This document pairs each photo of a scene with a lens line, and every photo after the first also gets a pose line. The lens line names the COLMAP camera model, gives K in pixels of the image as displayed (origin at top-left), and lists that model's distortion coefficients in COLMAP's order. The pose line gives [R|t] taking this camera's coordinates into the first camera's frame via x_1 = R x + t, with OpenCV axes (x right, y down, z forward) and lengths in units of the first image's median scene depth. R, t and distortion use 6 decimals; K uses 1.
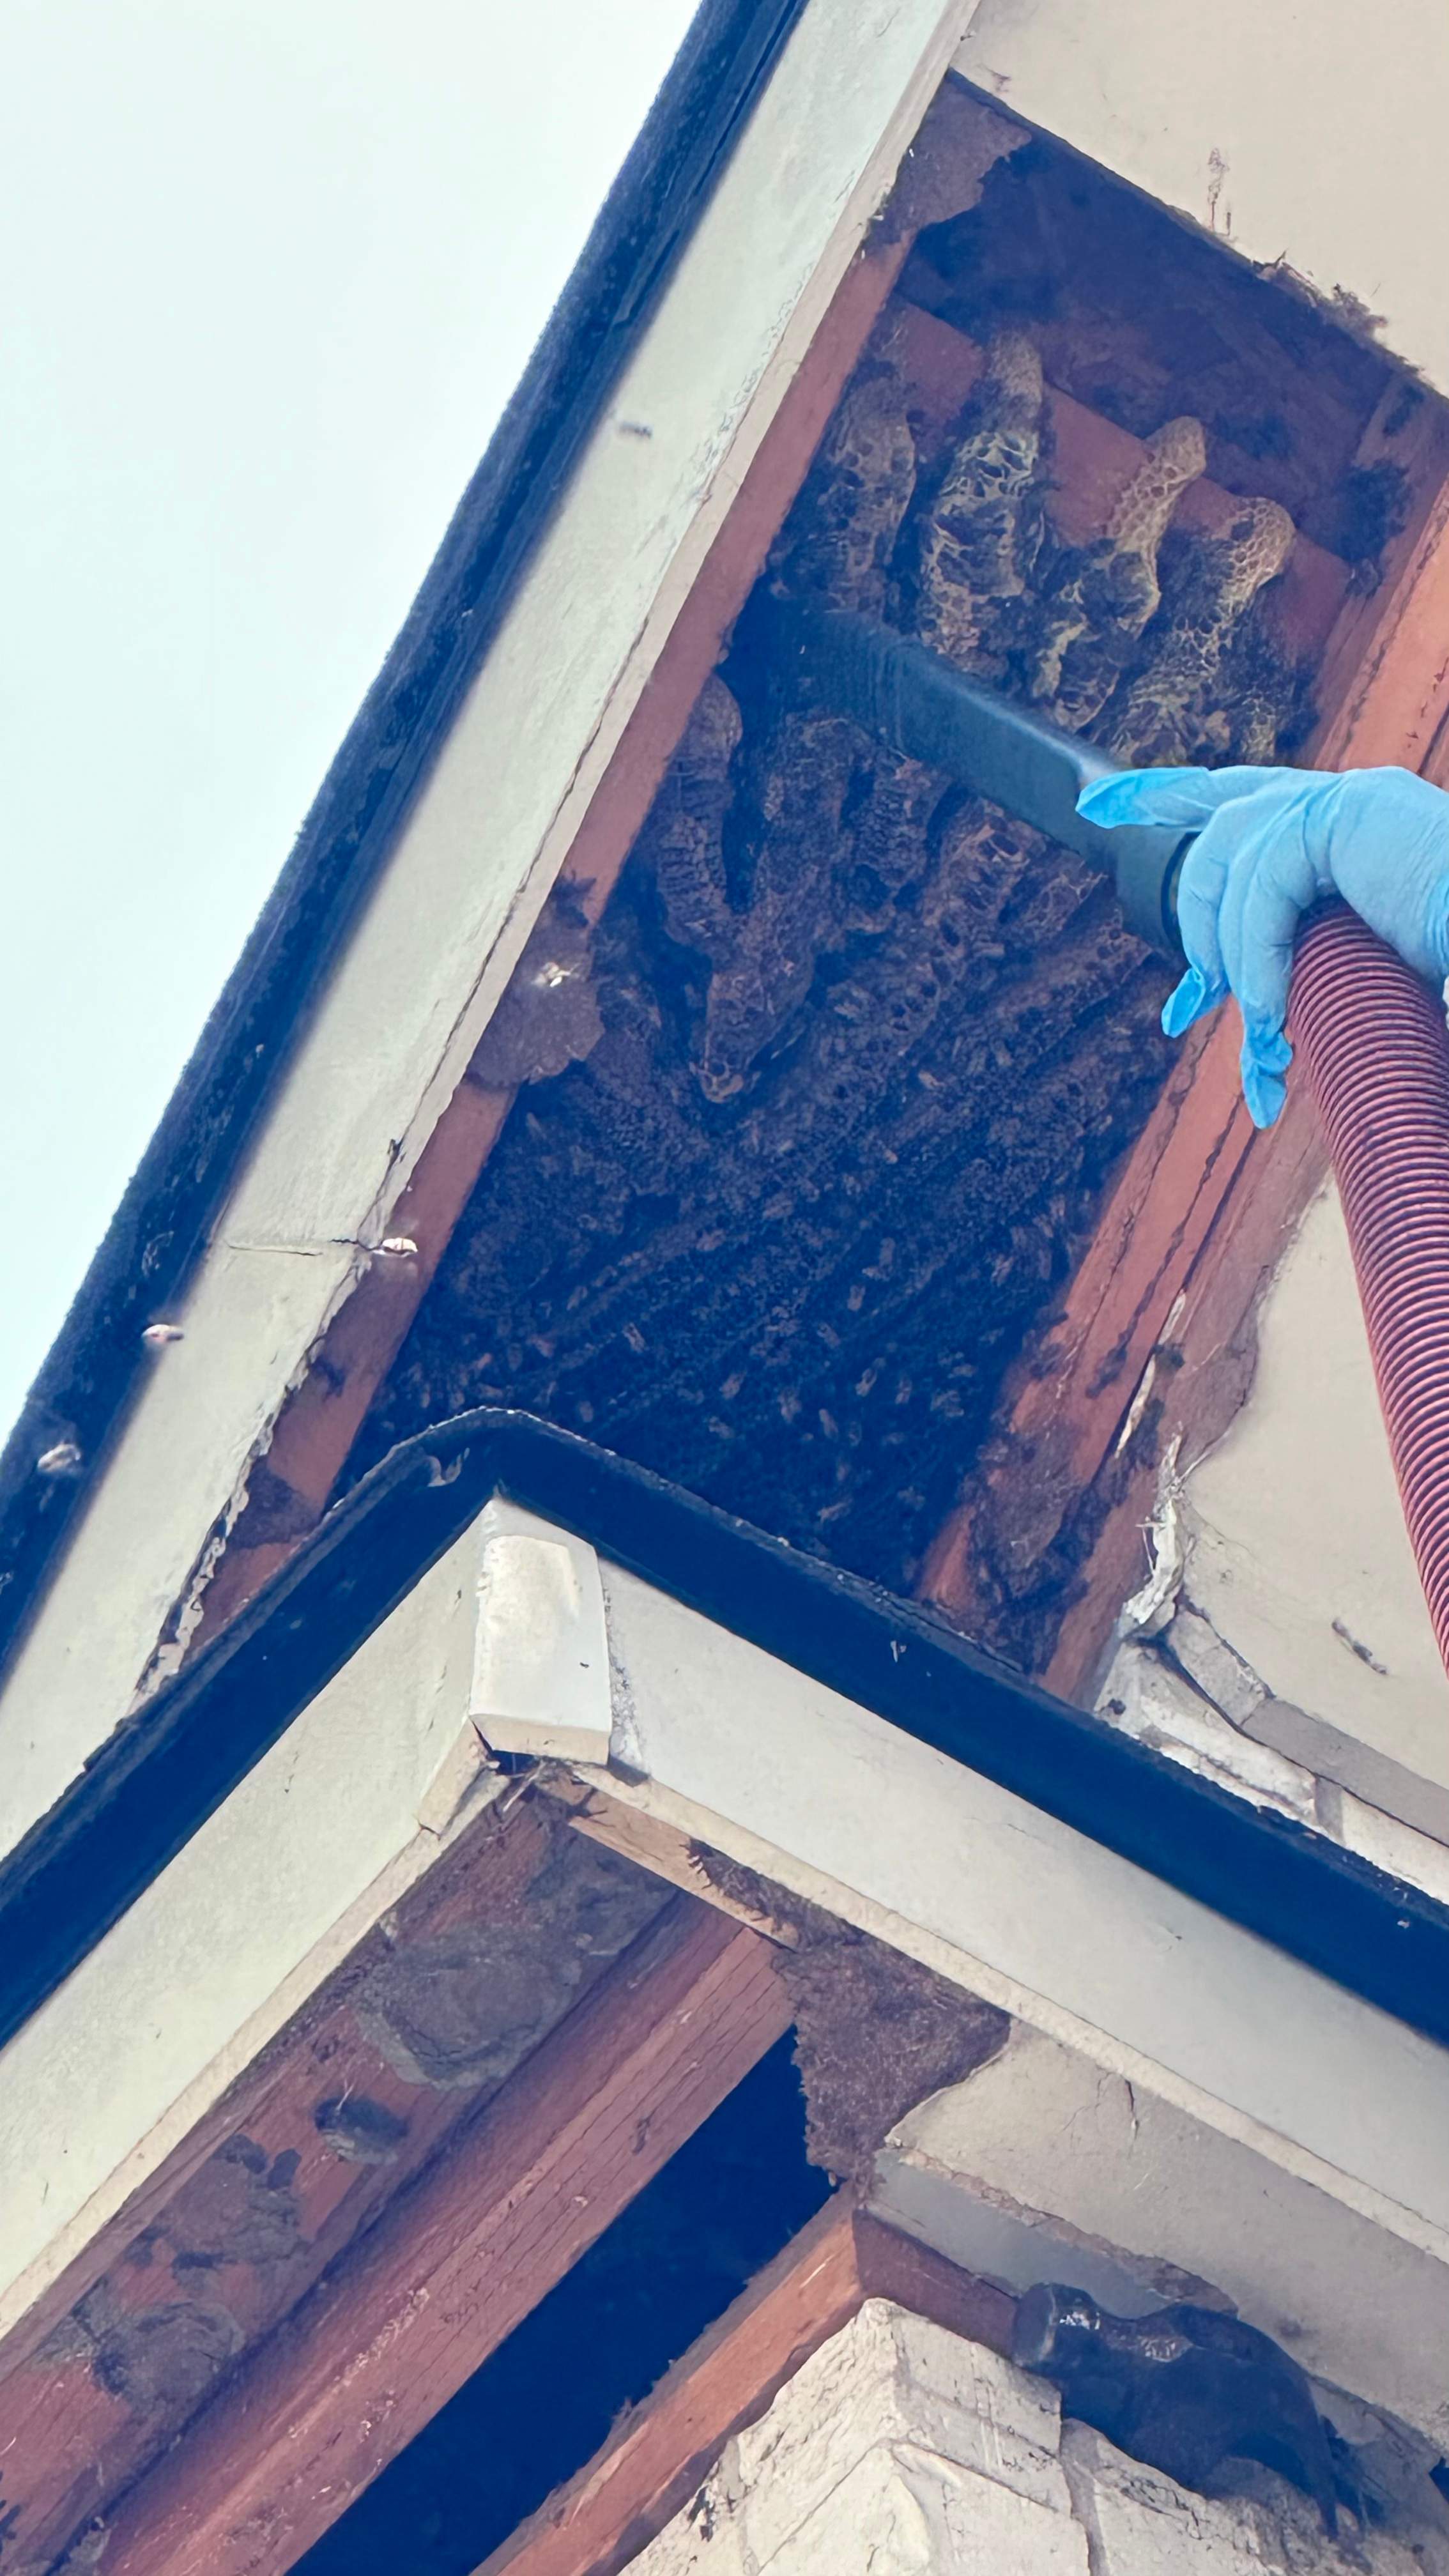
lens RADIAL K [[15472.5, 0, 724.9], [0, 15472.5, 1290.1], [0, 0, 1]] dist [-0.430373, 0.000000]
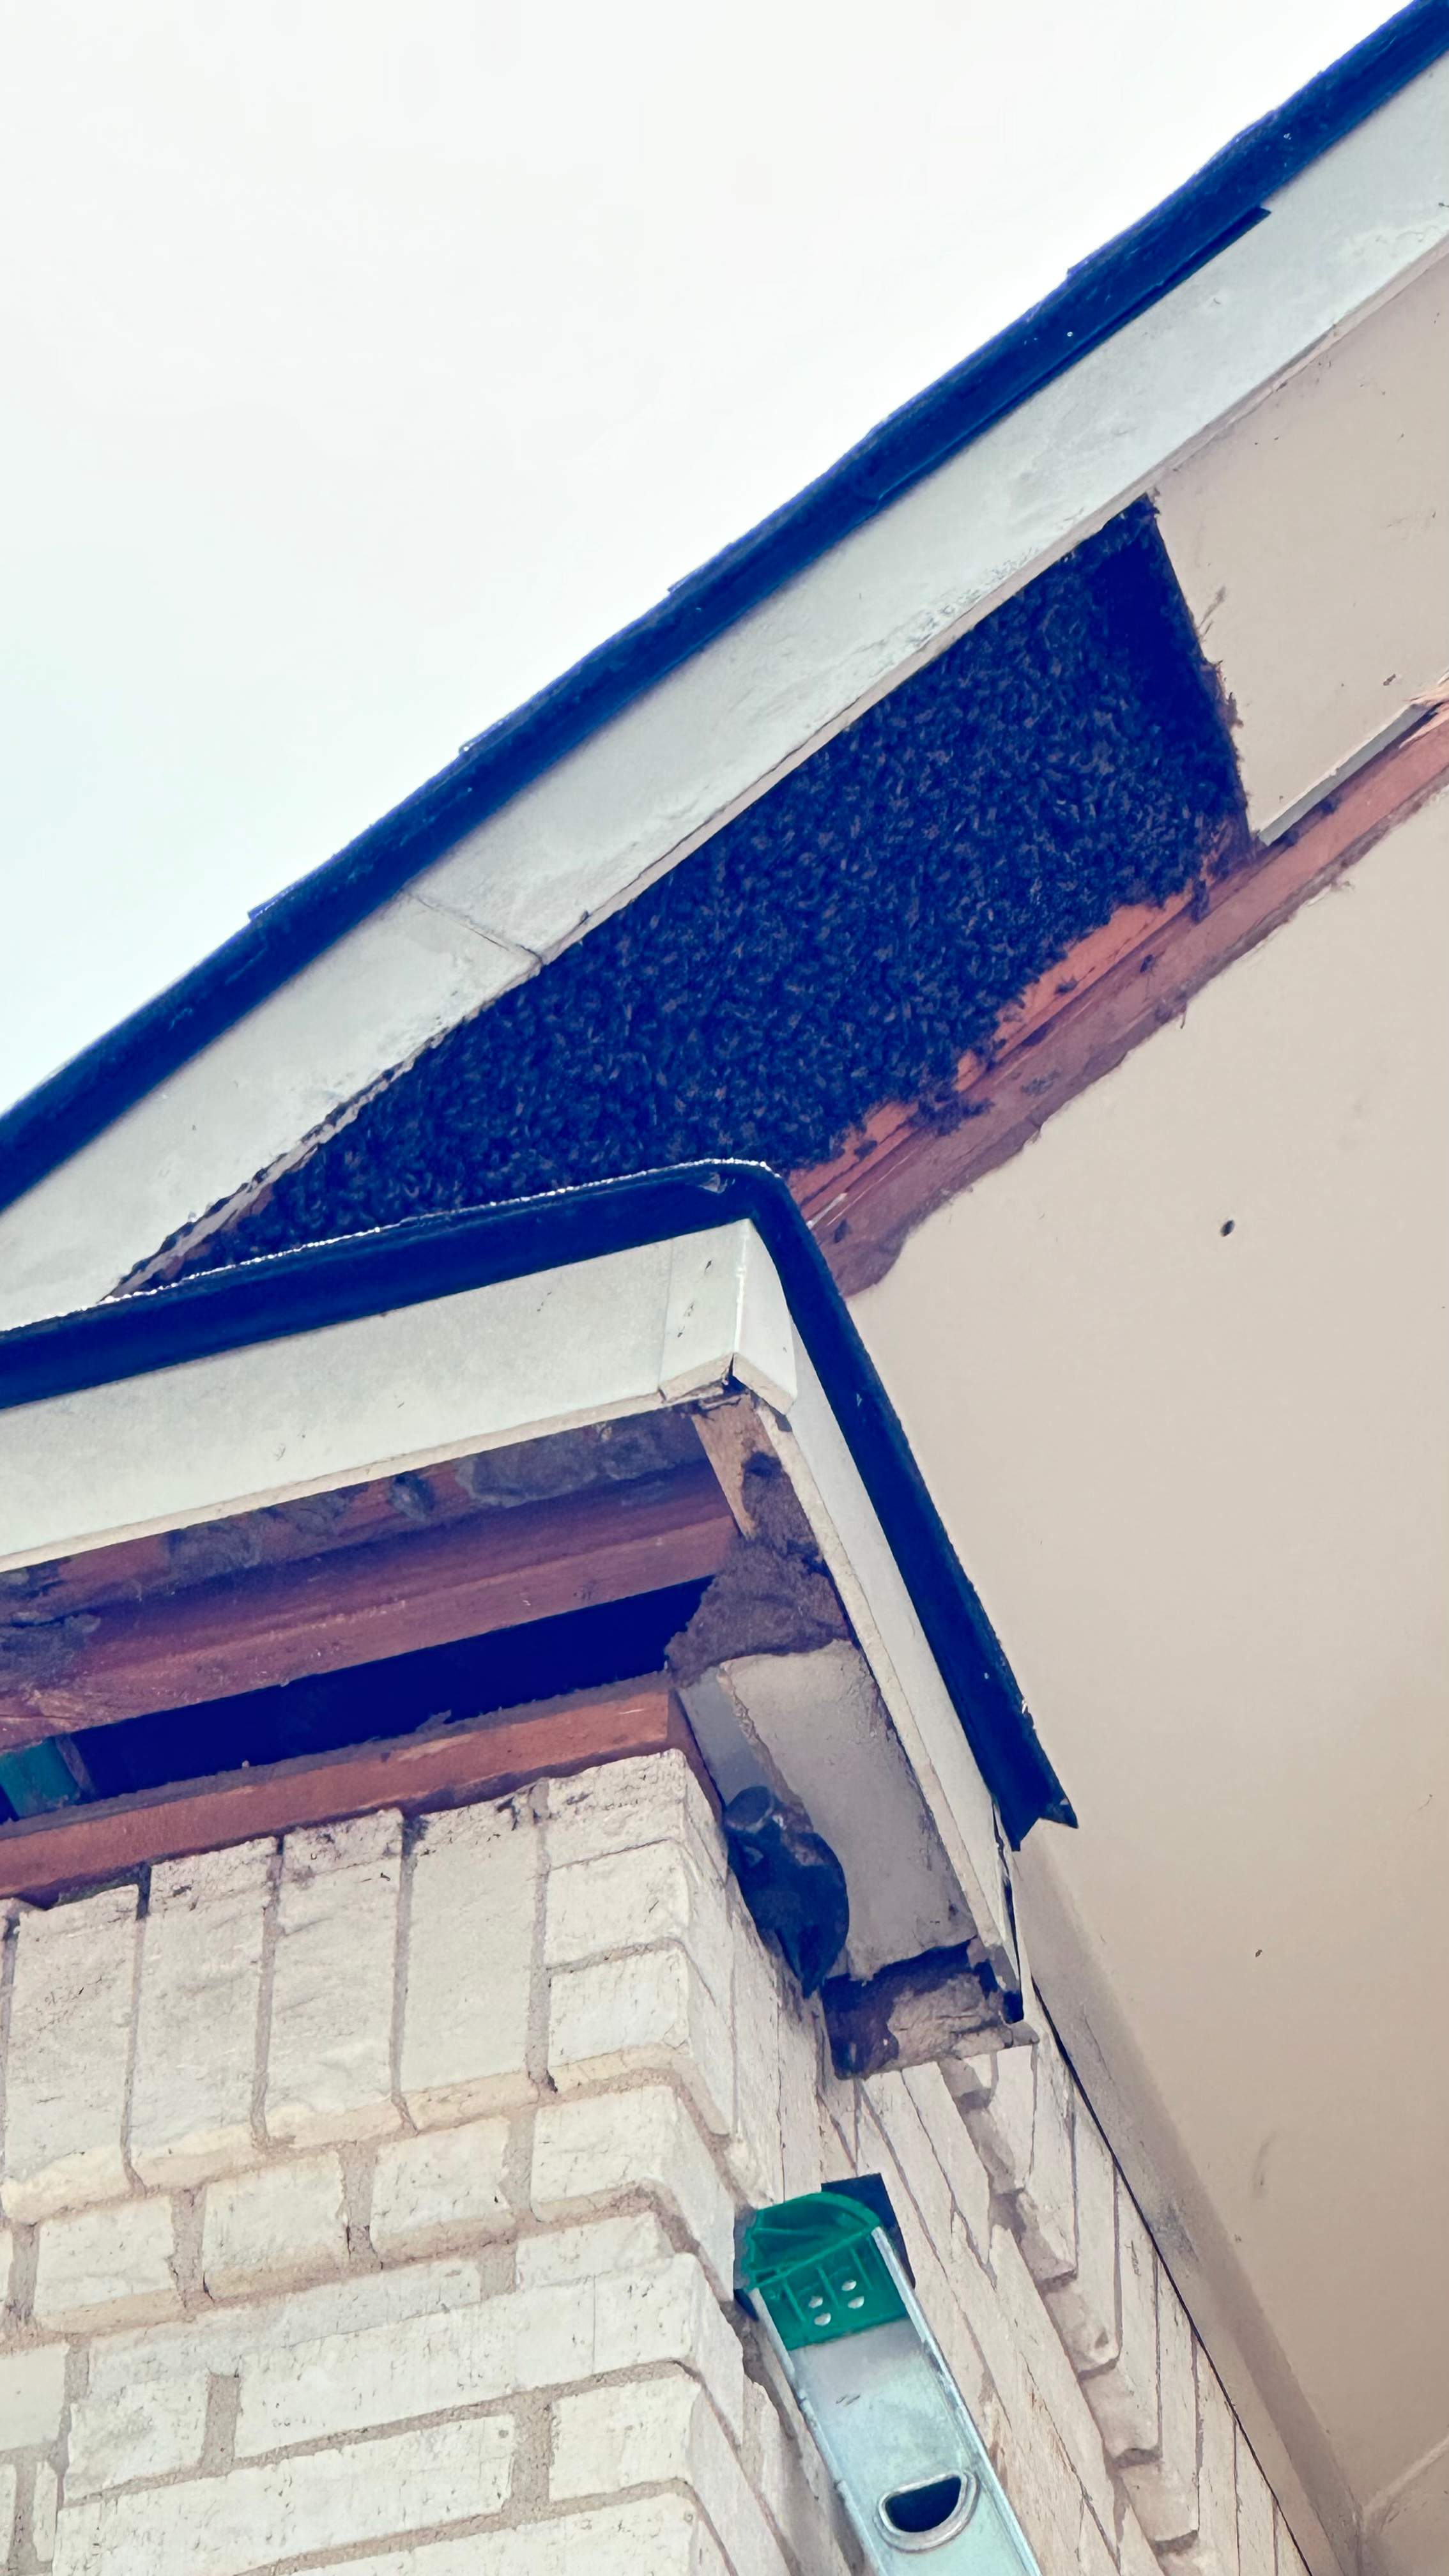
lens RADIAL K [[11900.6, 0, 724.2], [0, 11900.6, 1287.5], [0, 0, 1]] dist [-0.501284, 0.000000]
pose [[0.822176, 0.472761, 0.317056, -0.397270], [-0.488337, 0.871997, -0.033897, 0.061447], [-0.292497, -0.126961, 0.947801, -0.179141]]
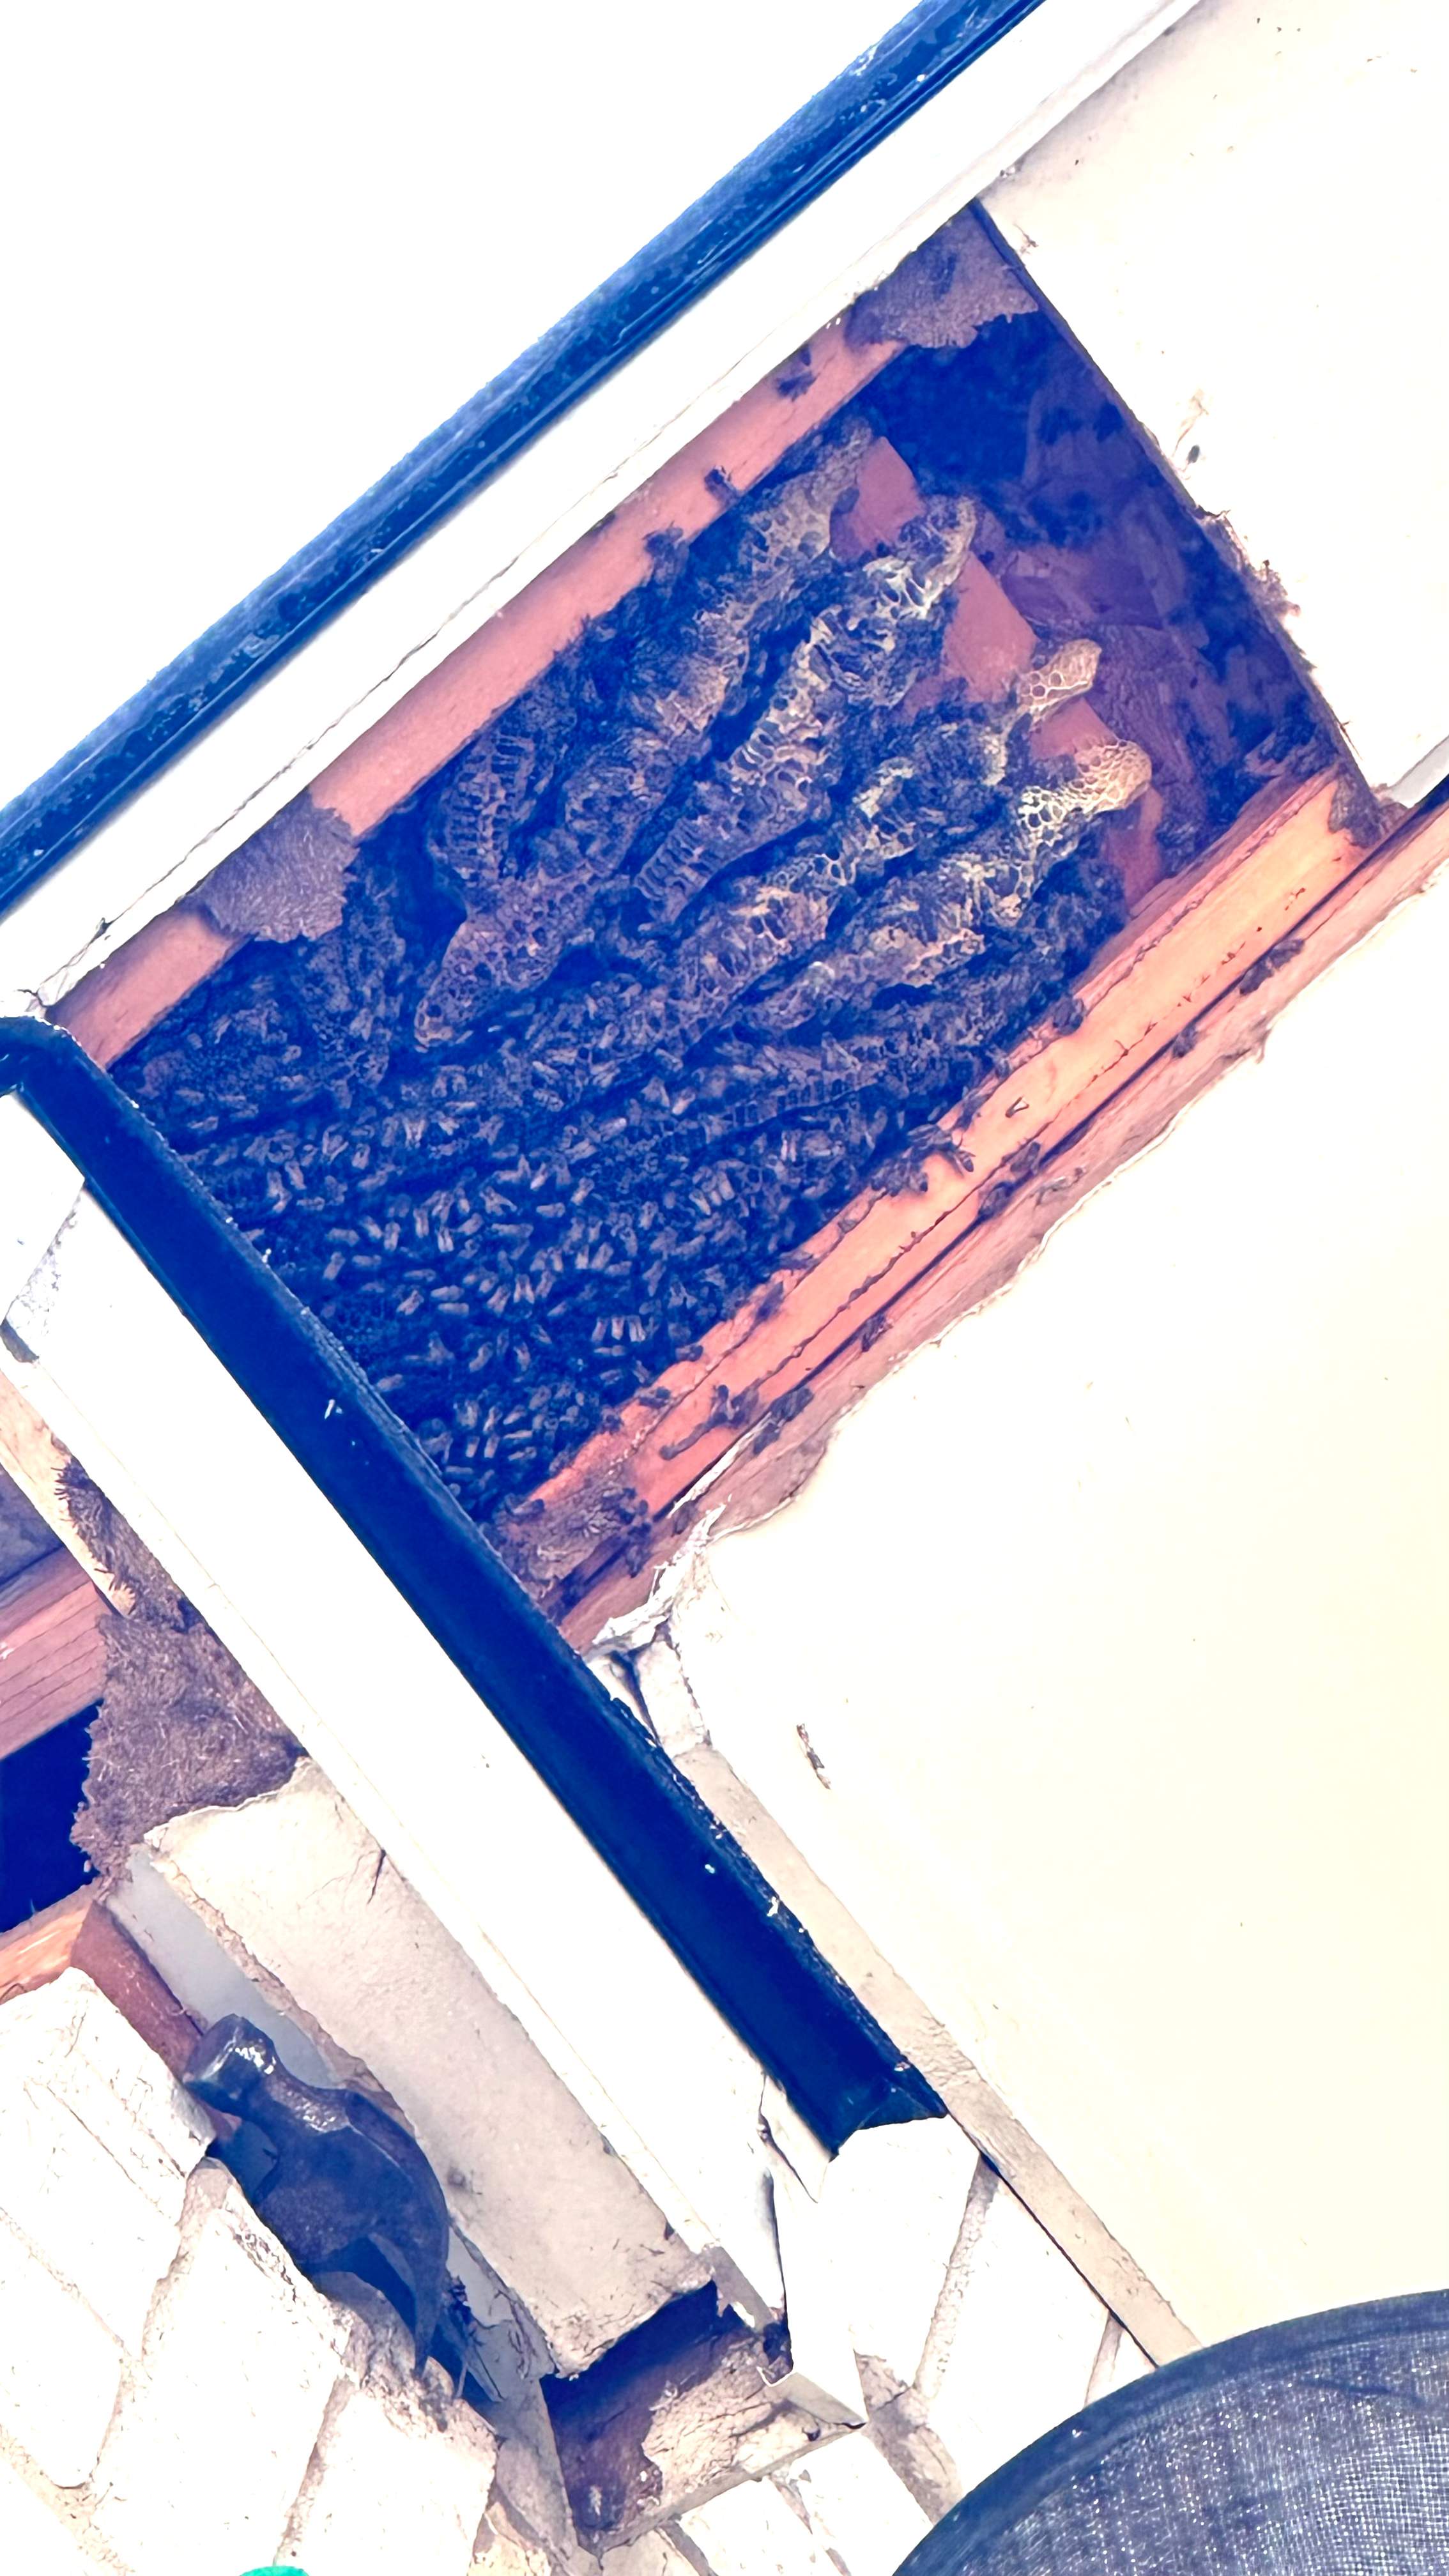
lens RADIAL K [[13325.5, 0, 718.4], [0, 13325.5, 1290.4], [0, 0, 1]] dist [-0.516366, 0.000000]
pose [[0.932996, 0.352914, -0.070499, 0.093137], [-0.359250, 0.924949, -0.124135, 0.114831], [0.021399, 0.141144, 0.989758, 0.122619]]
